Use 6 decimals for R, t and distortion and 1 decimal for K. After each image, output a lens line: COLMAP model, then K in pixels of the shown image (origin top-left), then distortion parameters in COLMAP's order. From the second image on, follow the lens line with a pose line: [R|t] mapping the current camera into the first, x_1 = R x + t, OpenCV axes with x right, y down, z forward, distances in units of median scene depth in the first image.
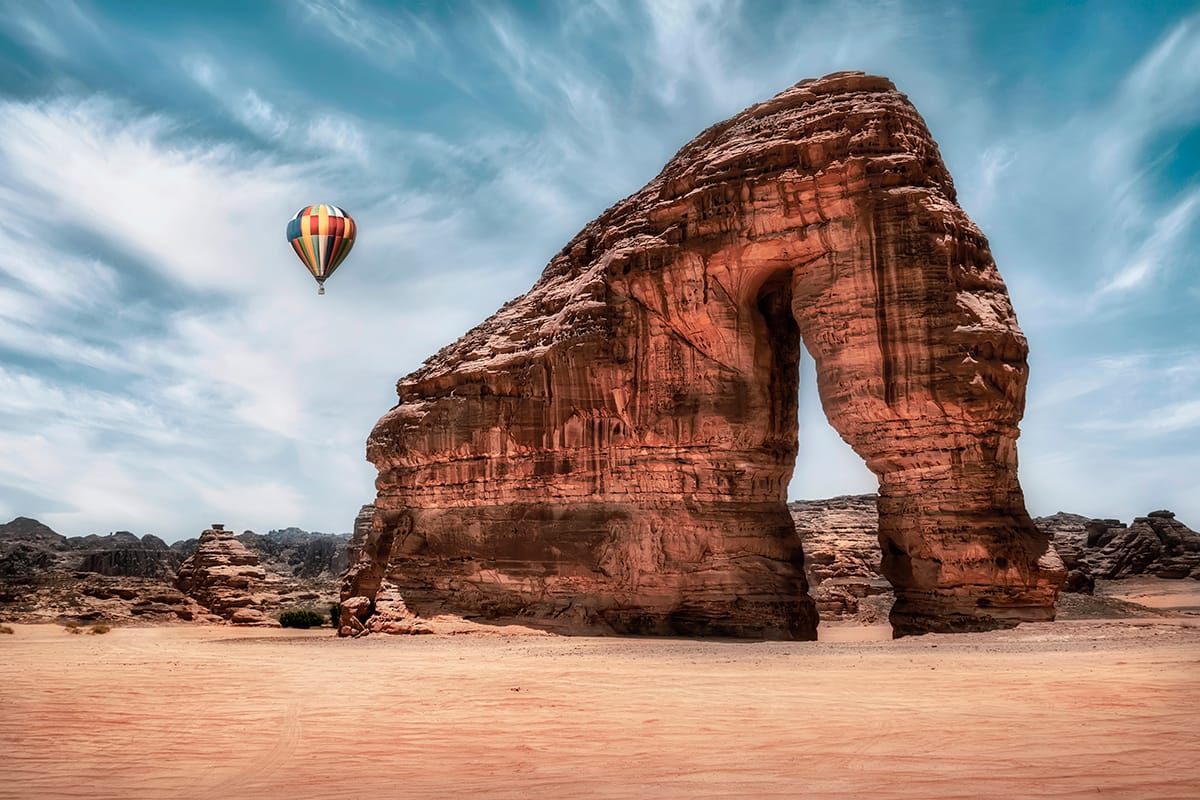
lens RADIAL K [[753.9, 0, 600.0], [0, 753.9, 400.0], [0, 0, 1]] dist [0.001309, -0.000874]
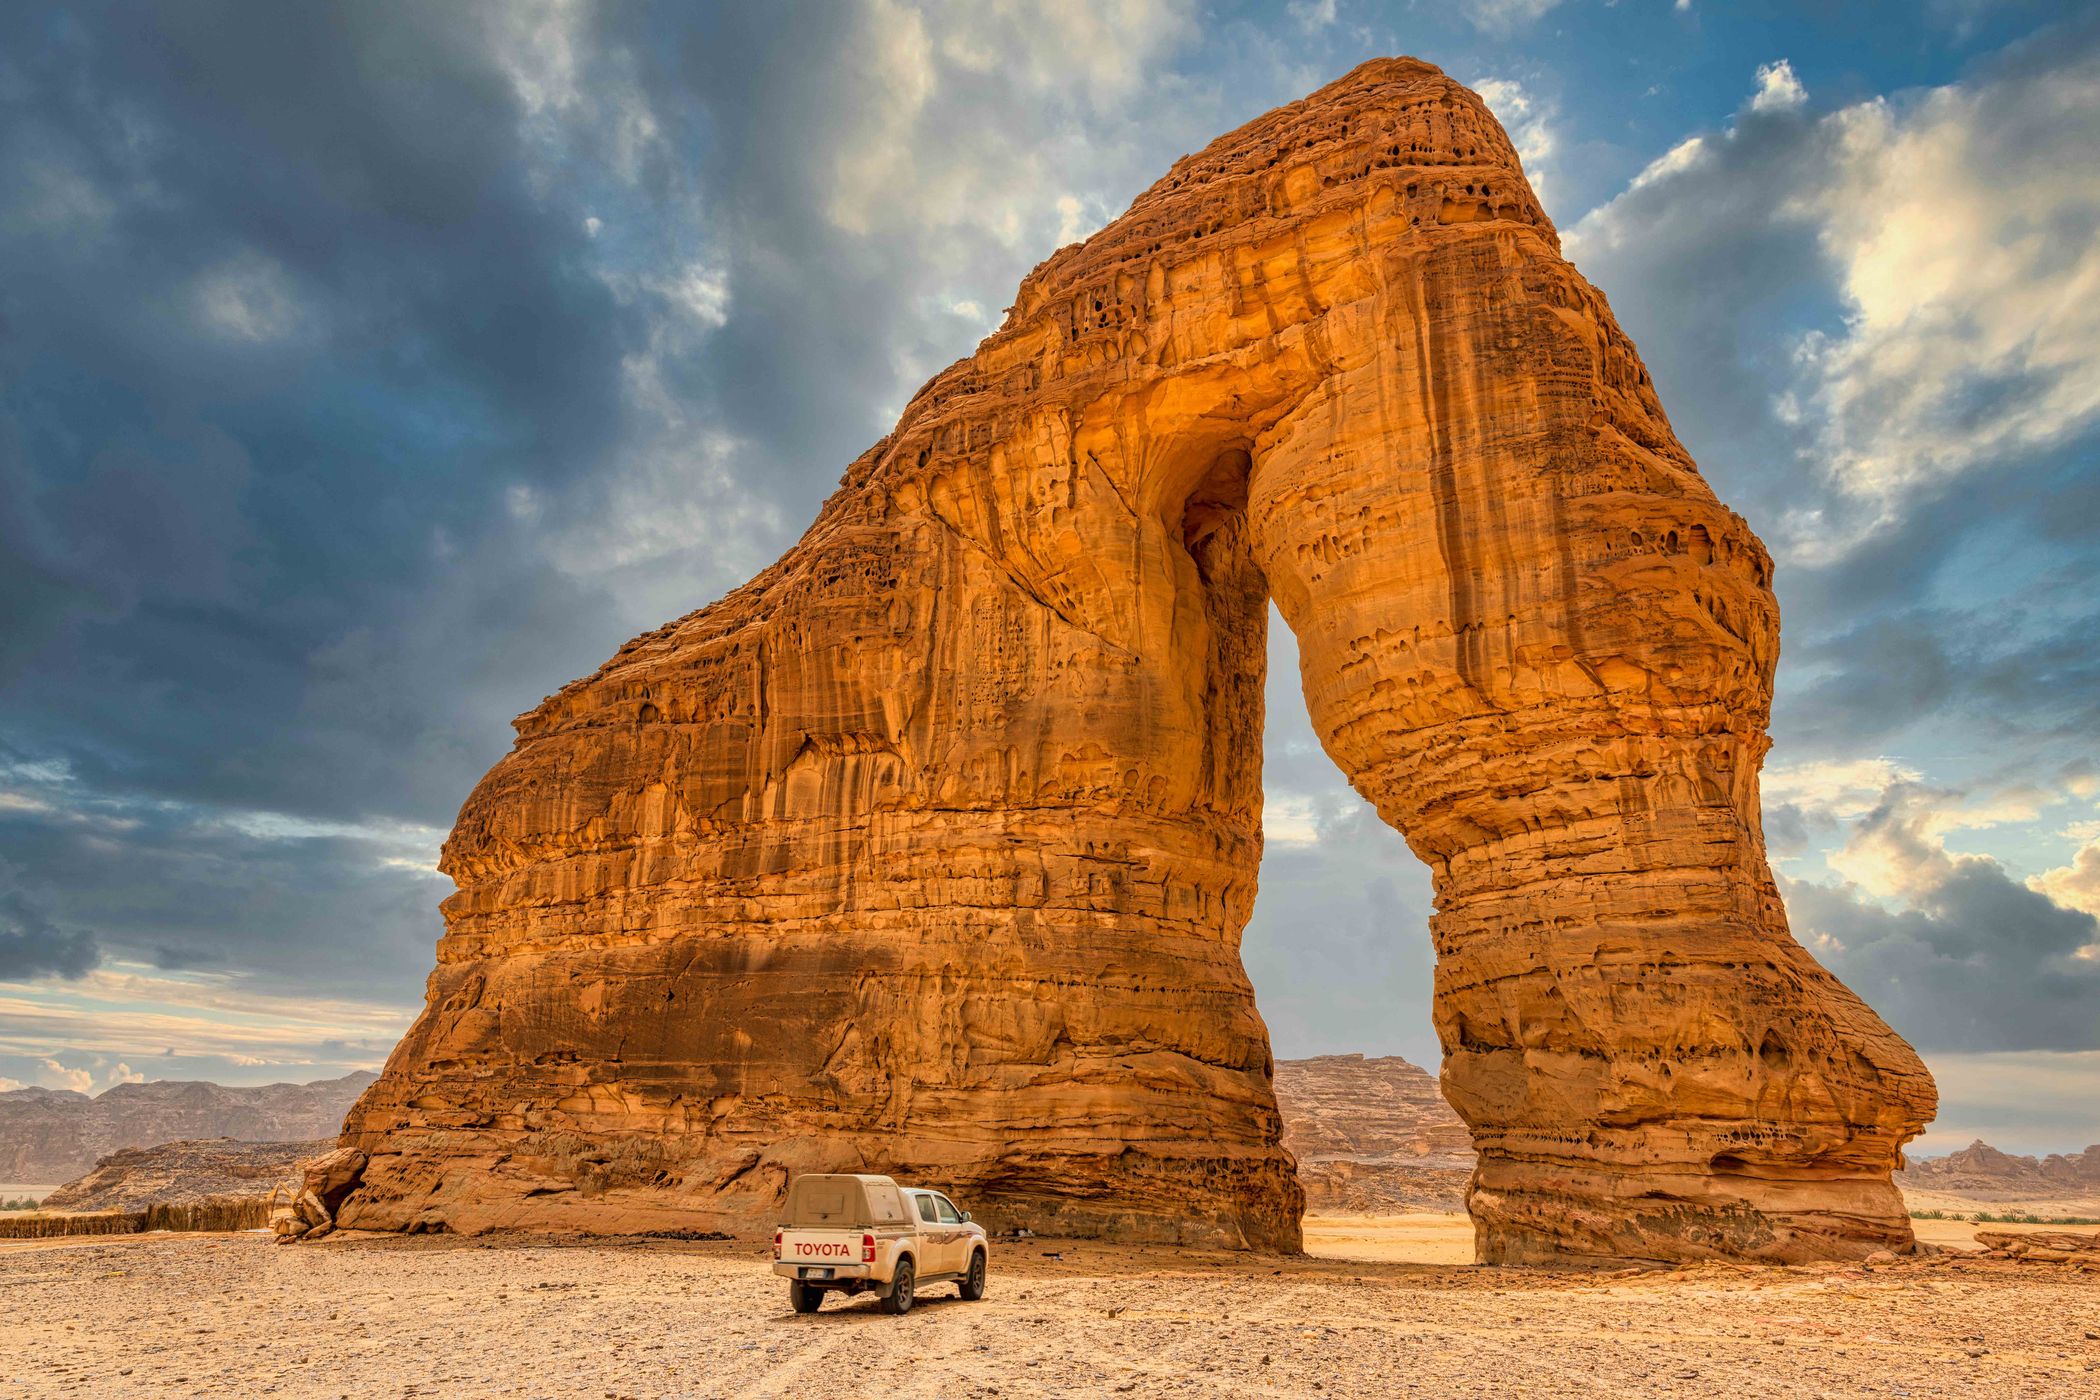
lens RADIAL K [[1126.7, 0, 1050.0], [0, 1126.7, 700.0], [0, 0, 1]] dist [0.043385, 0.000546]
pose [[0.997264, 0.038120, 0.063342, 0.081660], [-0.029503, 0.990837, -0.131801, 0.086203], [-0.067786, 0.129571, 0.989250, 0.291856]]
